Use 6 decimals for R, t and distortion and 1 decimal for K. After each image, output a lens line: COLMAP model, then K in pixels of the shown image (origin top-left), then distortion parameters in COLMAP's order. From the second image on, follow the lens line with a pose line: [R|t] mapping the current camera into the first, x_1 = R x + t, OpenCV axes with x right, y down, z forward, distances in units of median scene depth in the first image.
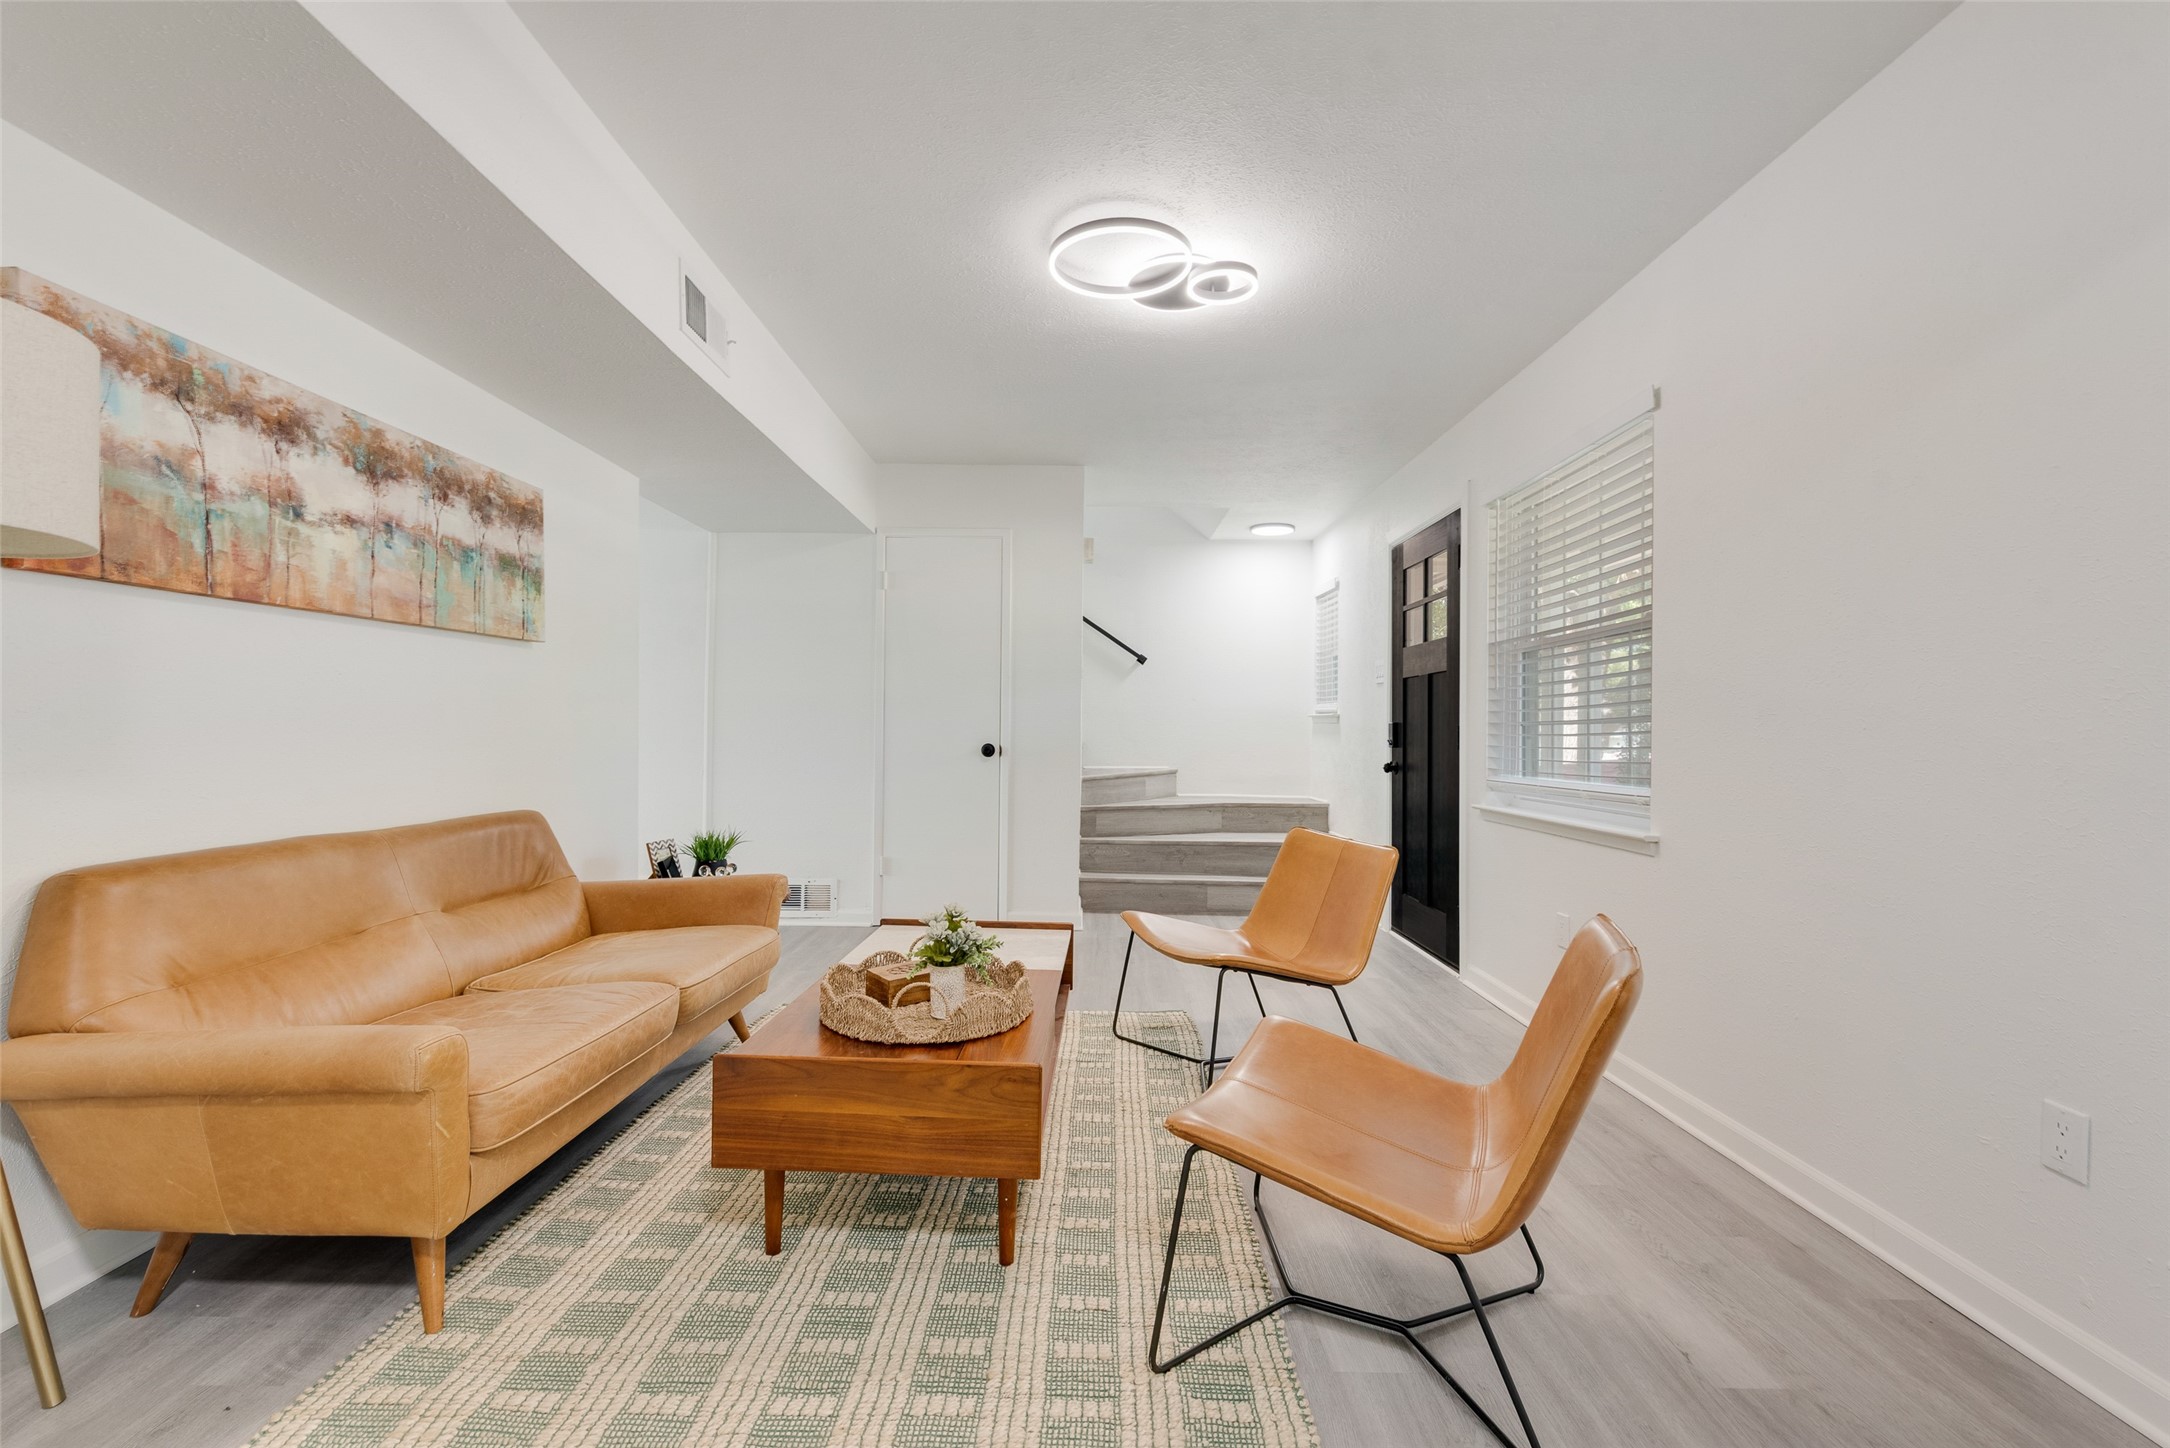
lens RADIAL K [[924.6, 0, 1073.9], [0, 924.6, 718.5], [0, 0, 1]] dist [0.001303, -0.000265]
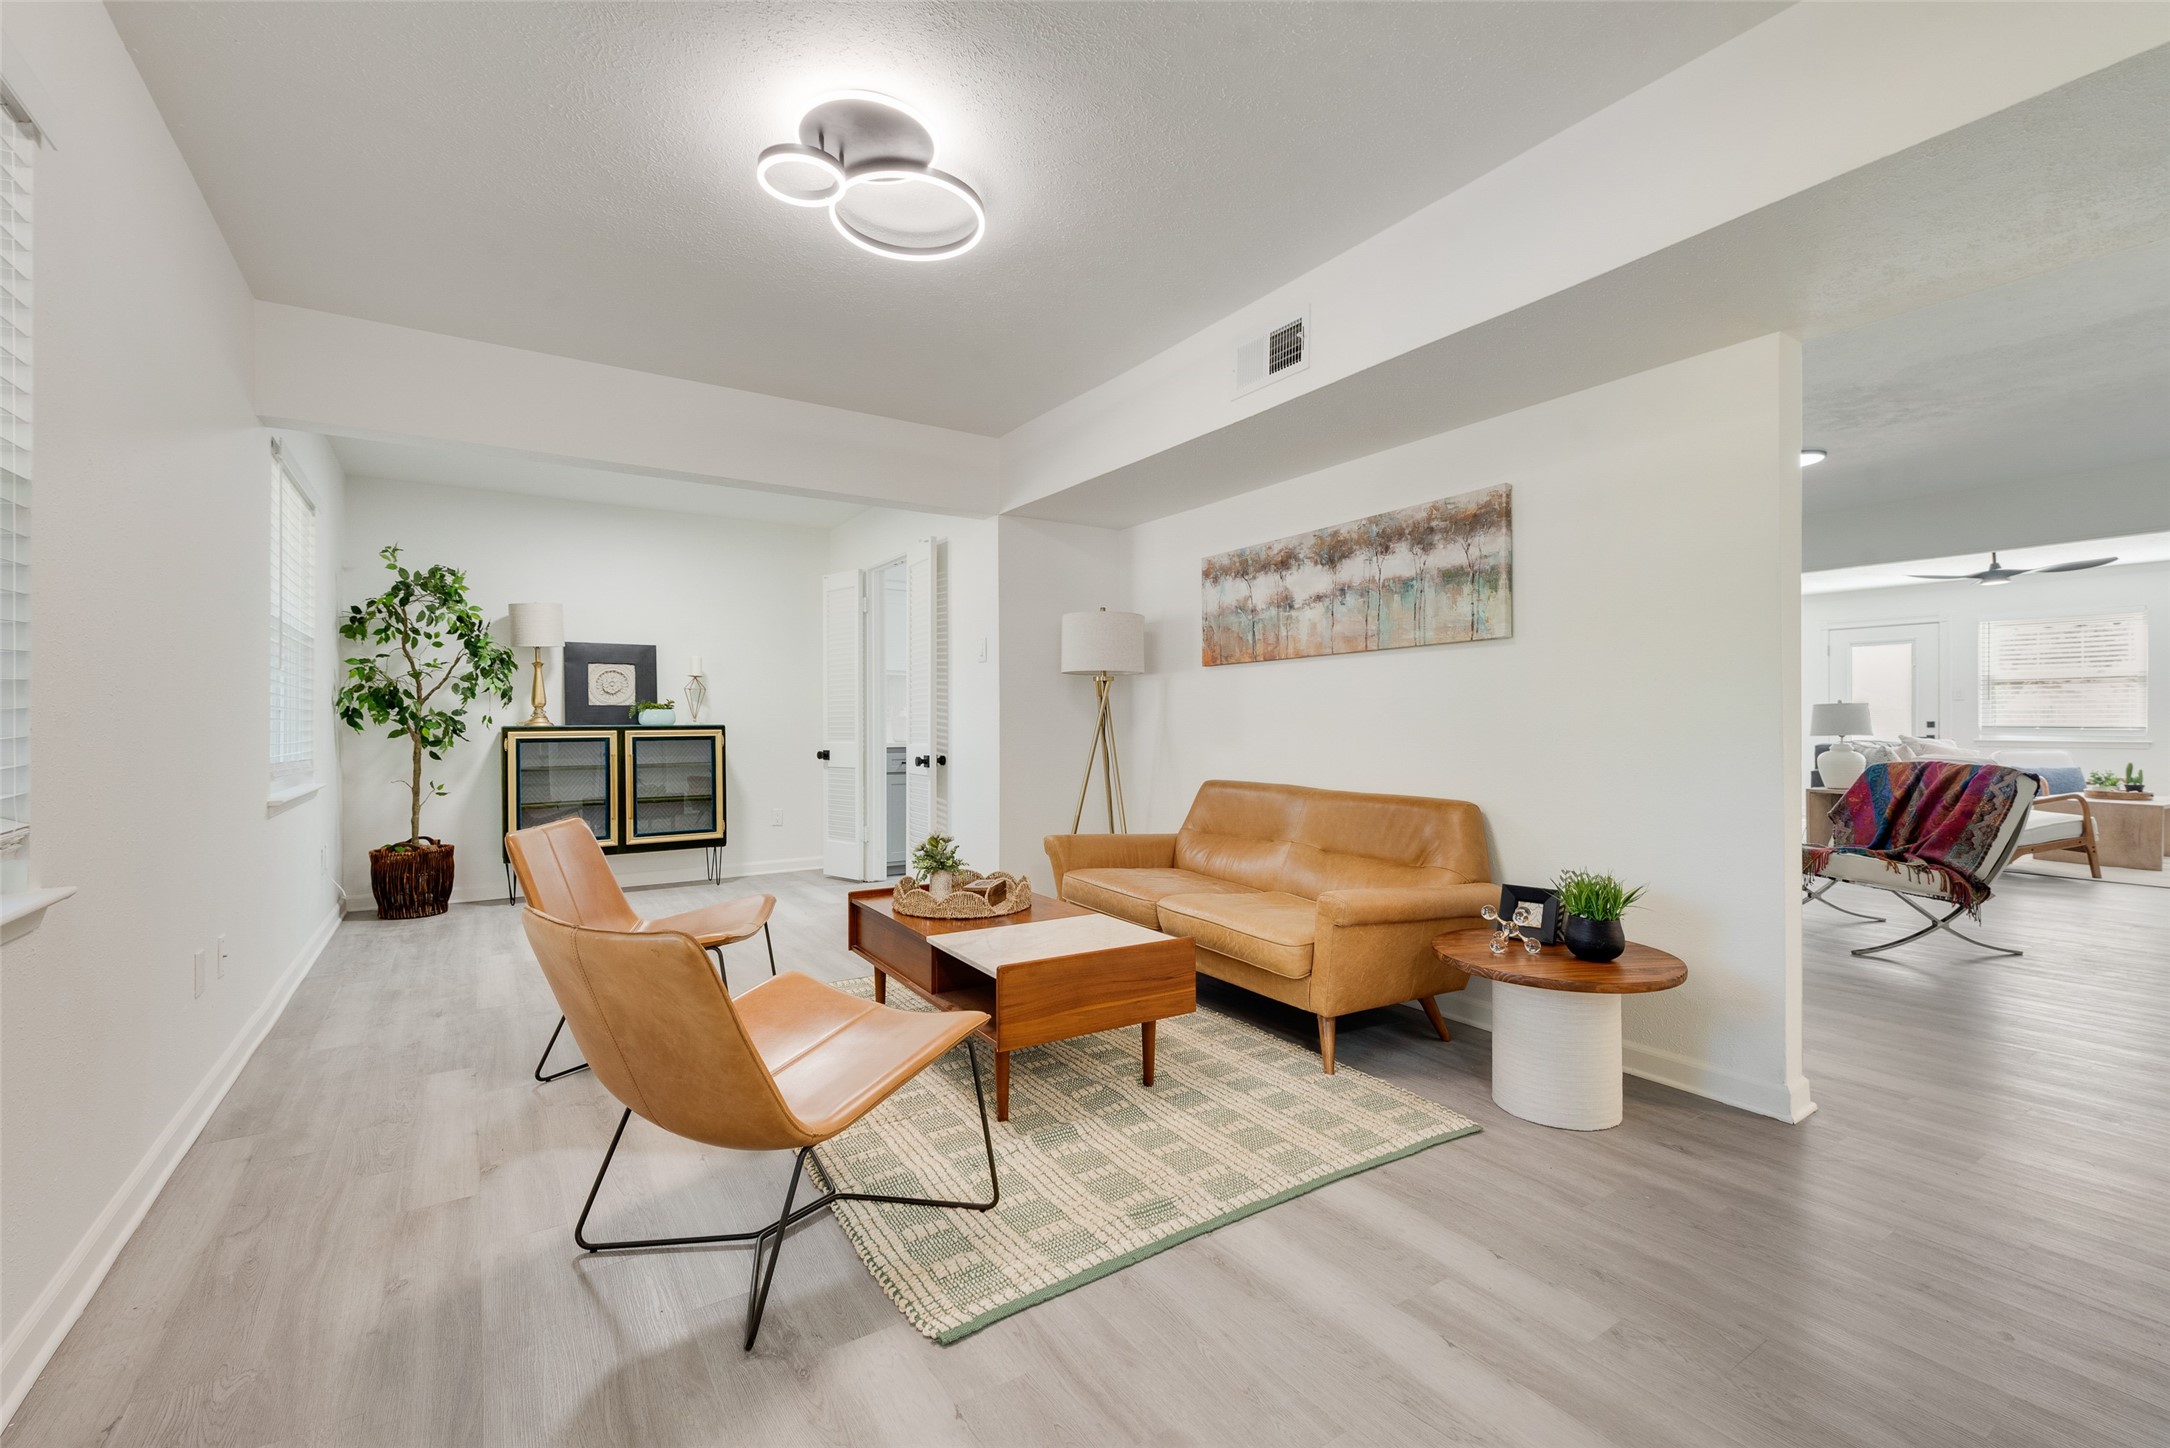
lens RADIAL K [[924.6, 0, 1073.9], [0, 924.6, 718.5], [0, 0, 1]] dist [0.001303, -0.000265]
pose [[-0.833917, -0.014572, -0.551697, 0.439548], [-0.002460, 0.999740, -0.022687, 0.034399], [0.551884, -0.017562, -0.833736, 1.963253]]
